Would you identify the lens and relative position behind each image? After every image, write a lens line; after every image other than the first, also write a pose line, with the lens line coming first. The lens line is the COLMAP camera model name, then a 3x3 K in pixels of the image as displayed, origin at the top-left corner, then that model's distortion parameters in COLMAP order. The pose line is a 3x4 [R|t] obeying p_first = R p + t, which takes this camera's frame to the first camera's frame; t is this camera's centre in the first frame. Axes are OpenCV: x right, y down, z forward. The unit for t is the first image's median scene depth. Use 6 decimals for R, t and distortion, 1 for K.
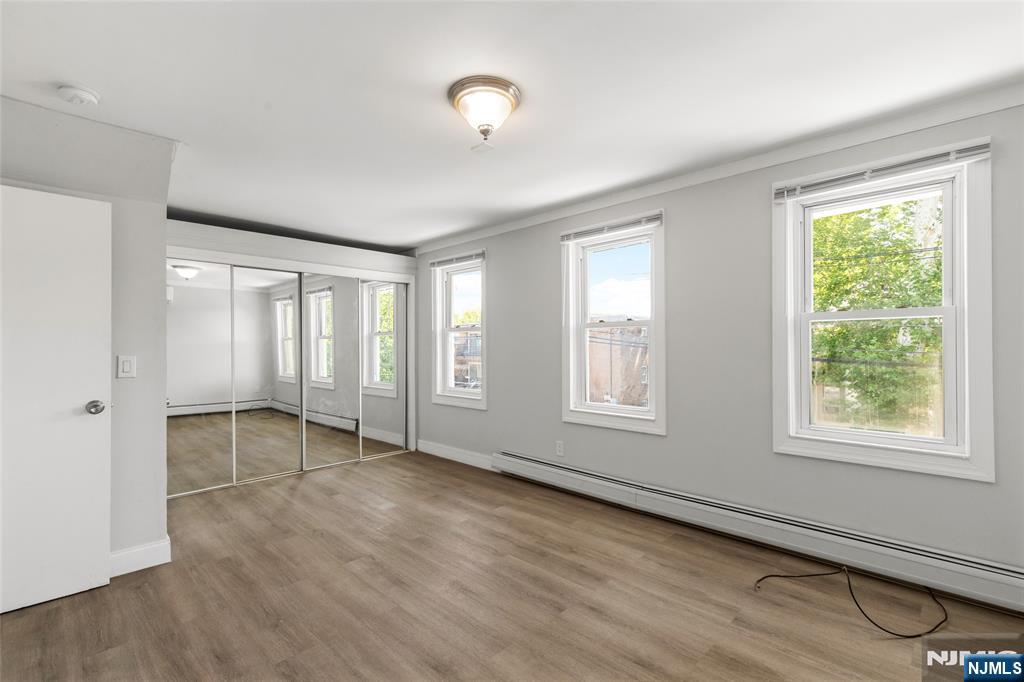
lens RADIAL K [[474.4, 0, 517.8], [0, 474.4, 342.7], [0, 0, 1]] dist [0.004067, 0.000475]
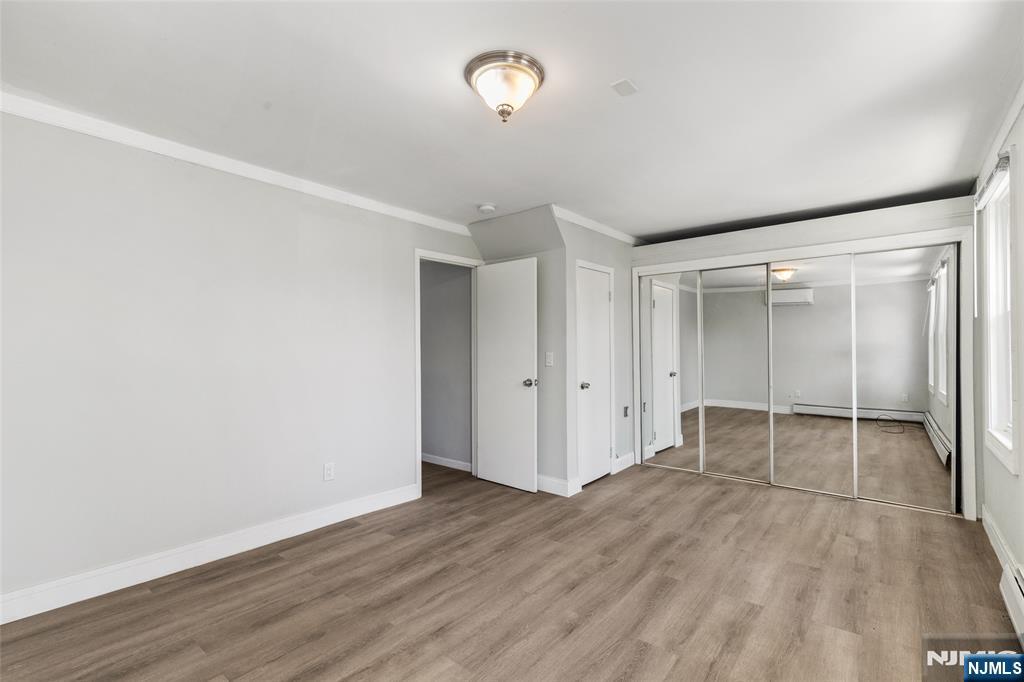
lens RADIAL K [[466.9, 0, 516.0], [0, 466.9, 346.0], [0, 0, 1]] dist [0.004375, 0.000586]
pose [[0.066821, 0.003923, -0.997757, 0.642208], [0.009128, 0.999948, 0.004543, -0.000487], [0.997723, -0.009411, 0.066781, 0.745054]]
